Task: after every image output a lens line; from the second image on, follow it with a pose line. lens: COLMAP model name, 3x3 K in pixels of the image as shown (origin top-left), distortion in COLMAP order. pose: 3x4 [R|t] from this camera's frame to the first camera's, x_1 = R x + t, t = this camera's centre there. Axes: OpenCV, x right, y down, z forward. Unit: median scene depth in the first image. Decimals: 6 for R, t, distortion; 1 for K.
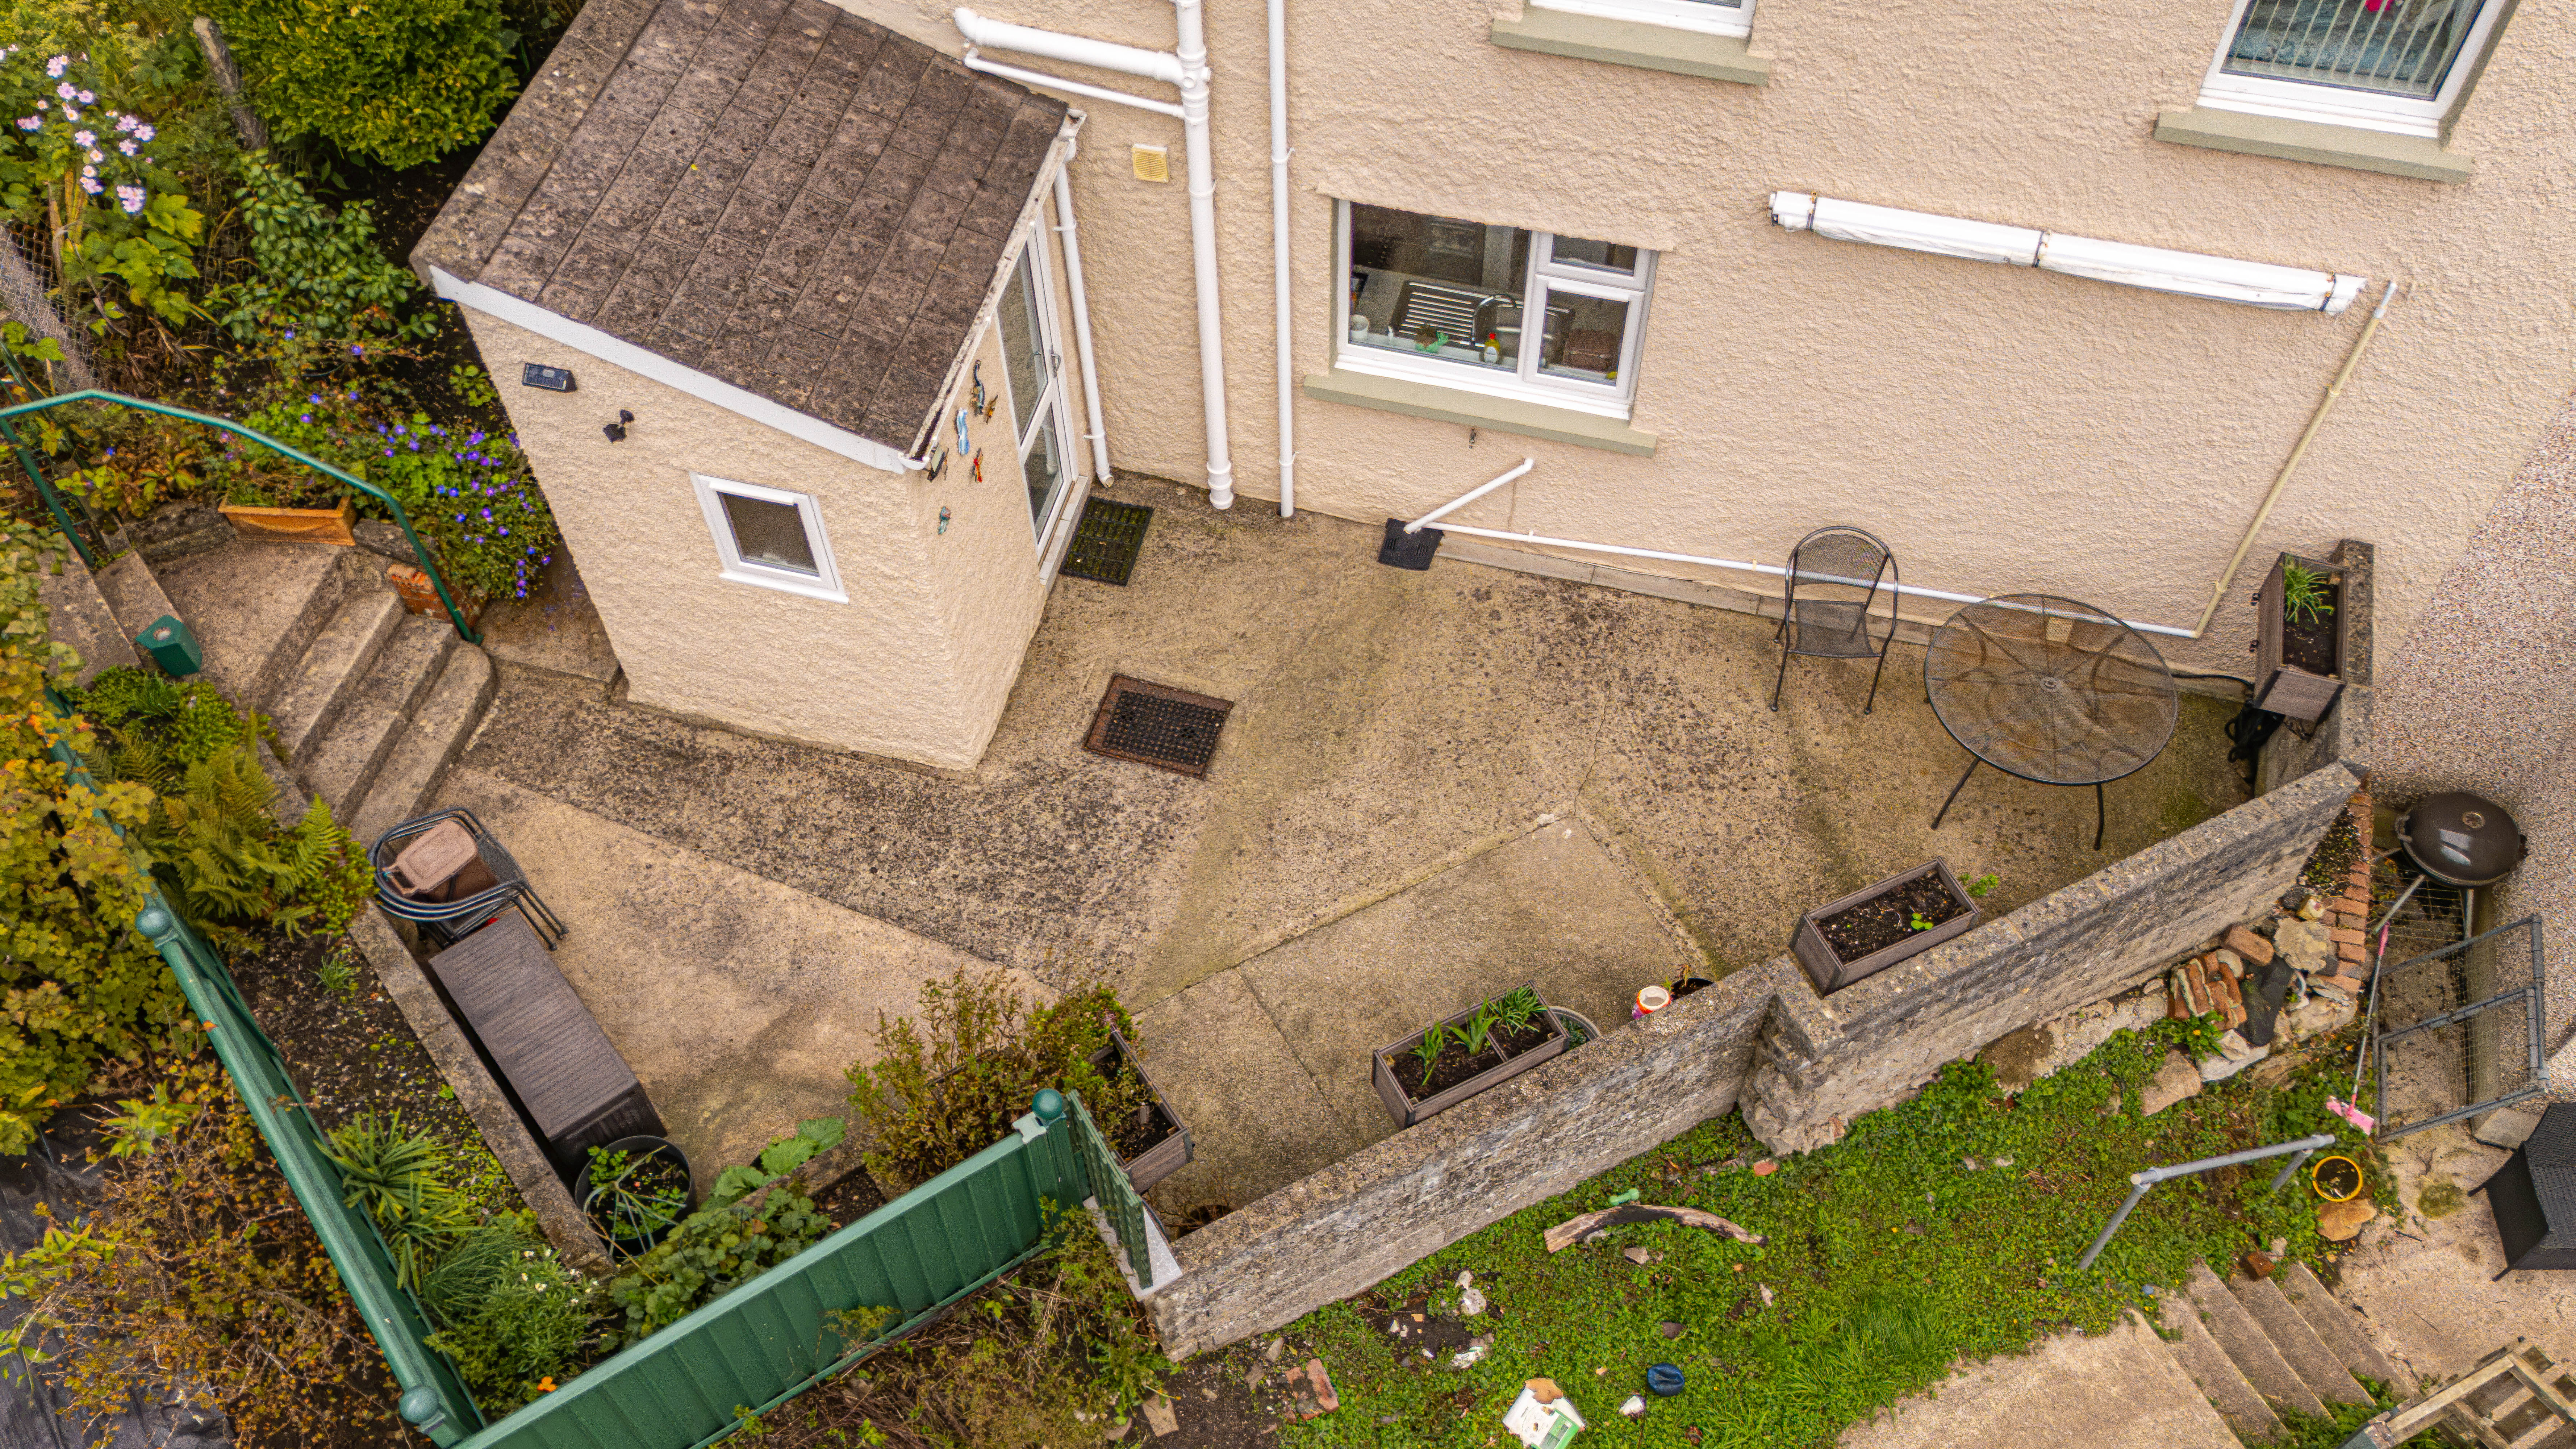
lens RADIAL K [[2032.4, 0, 1284.7], [0, 2032.4, 832.4], [0, 0, 1]] dist [0.074652, -0.053263]
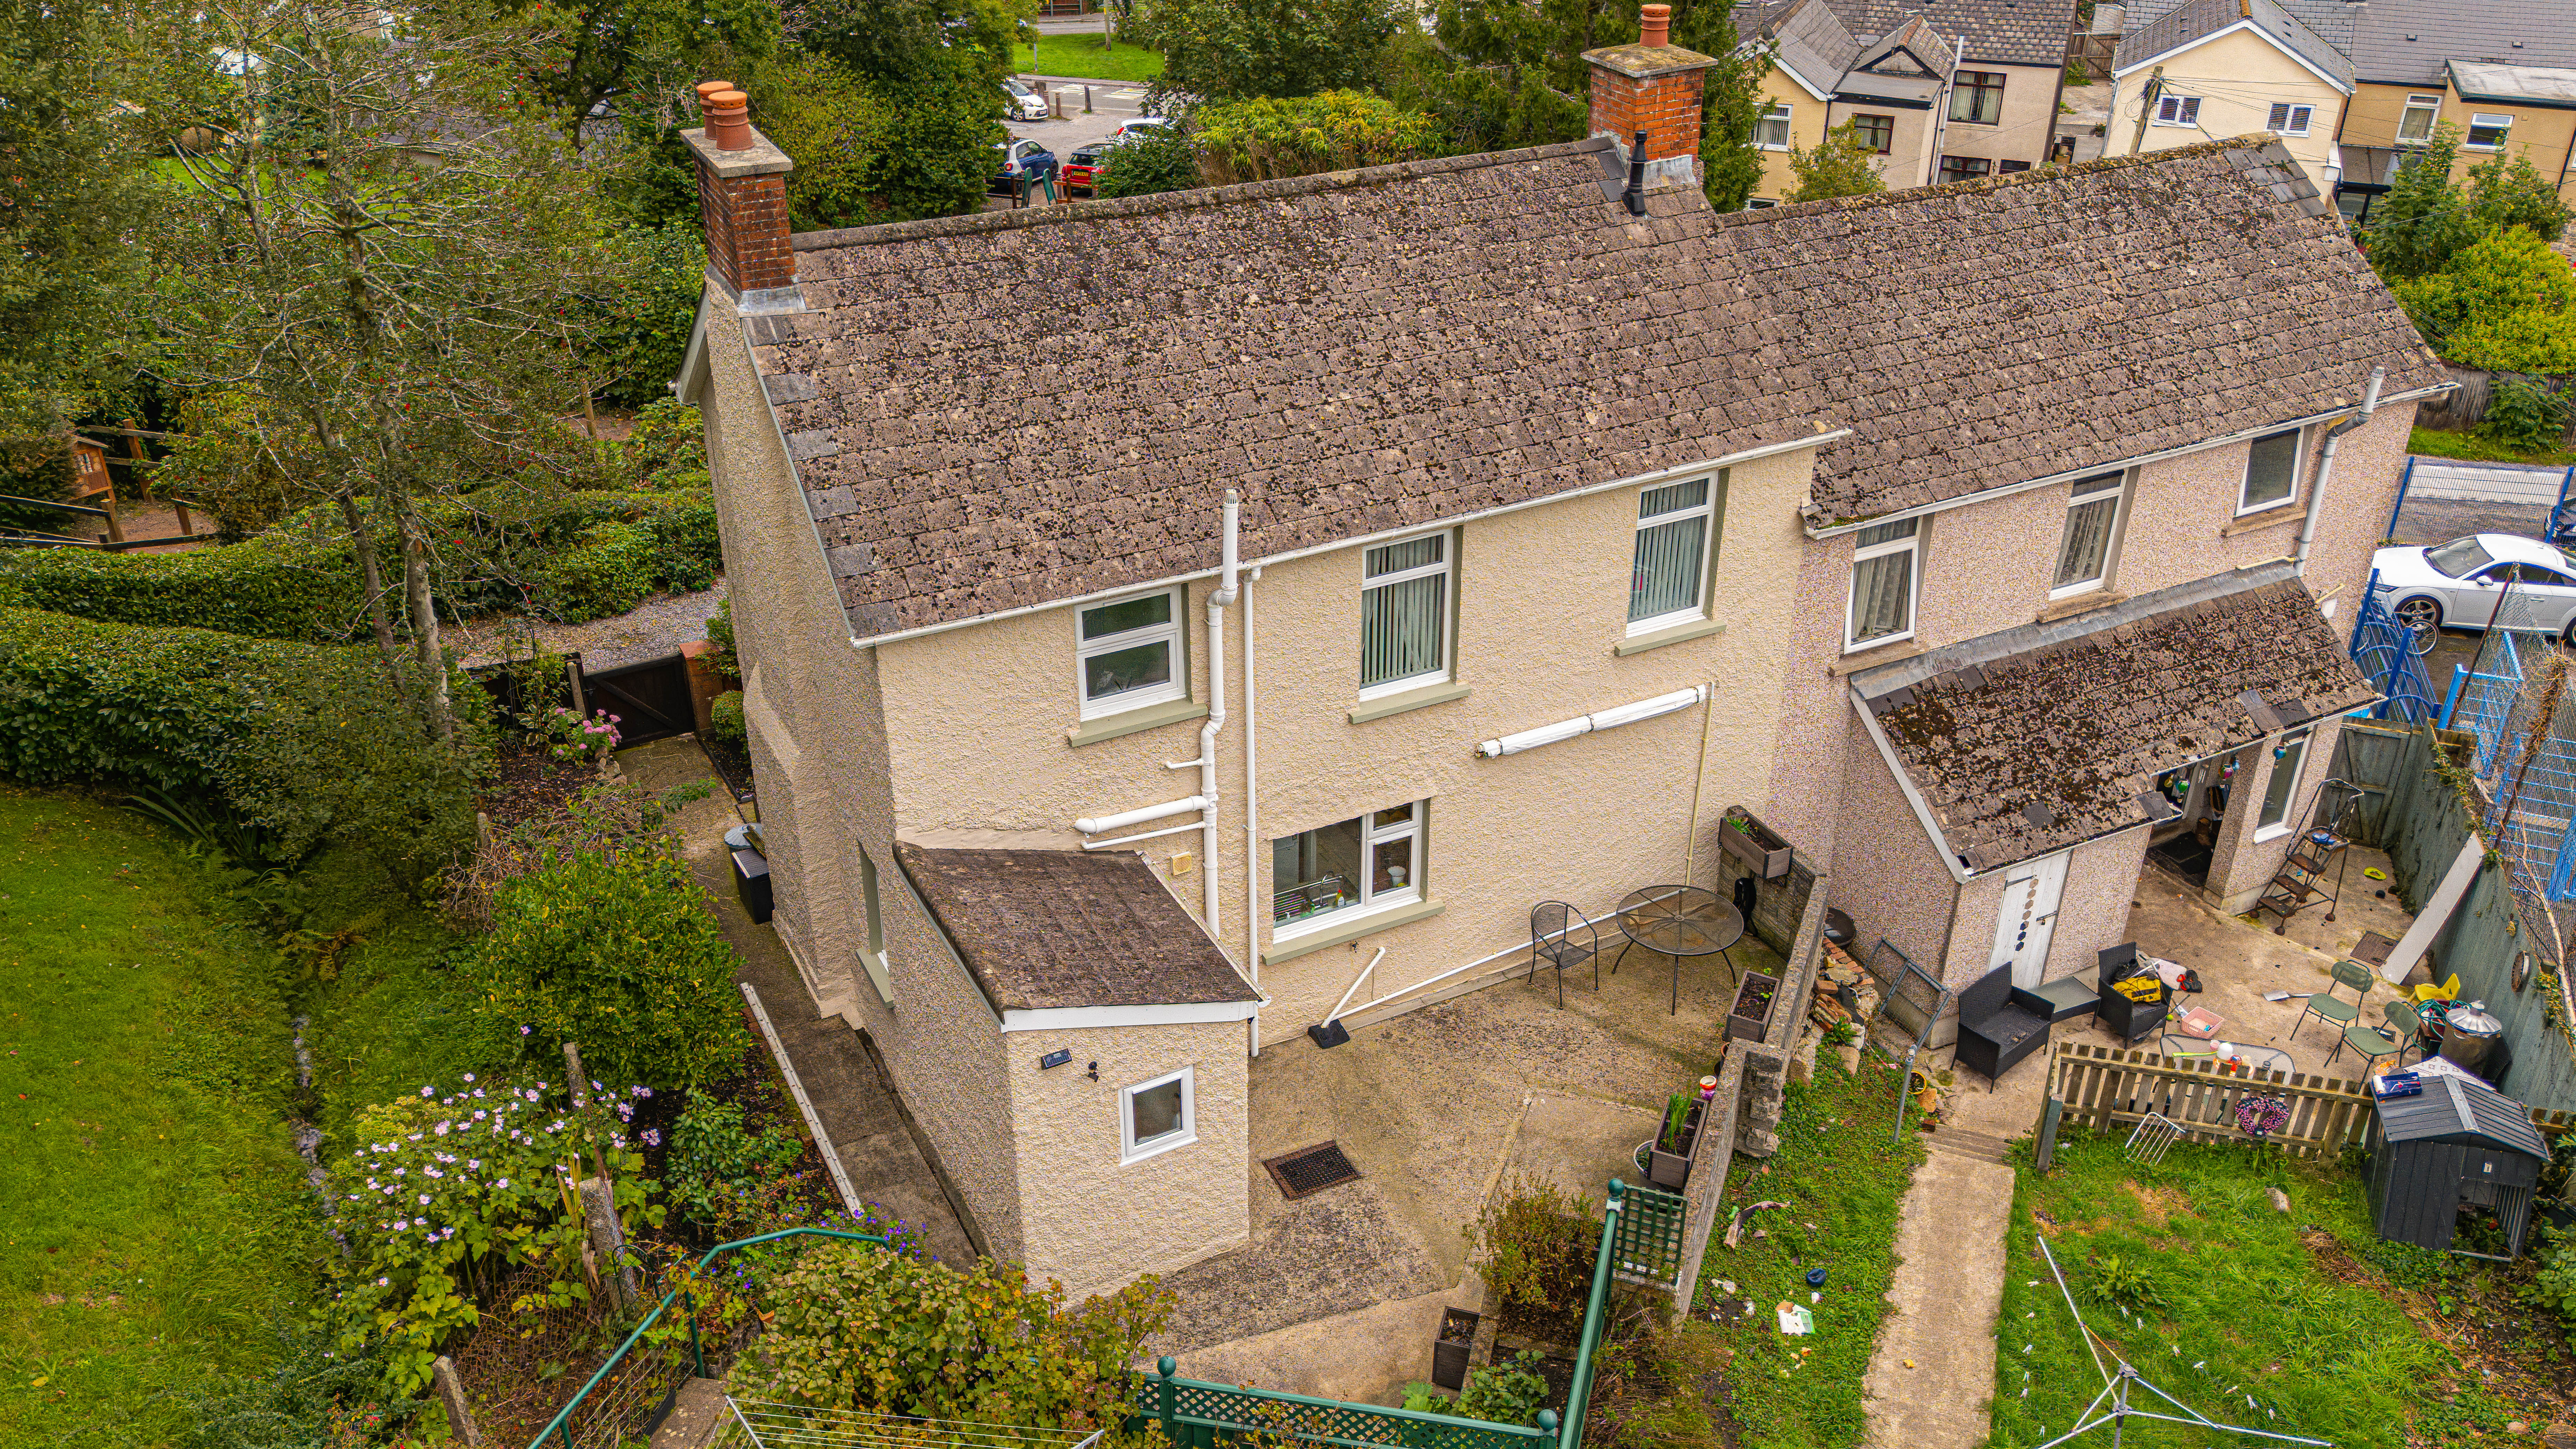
lens RADIAL K [[2032.3, 0, 1322.4], [0, 2032.3, 724.8], [0, 0, 1]] dist [0.074652, -0.053263]
pose [[0.734662, -0.313184, 0.601820, -0.973902], [0.554670, 0.788071, -0.266995, 0.111327], [-0.390658, 0.529963, 0.752679, -0.414866]]
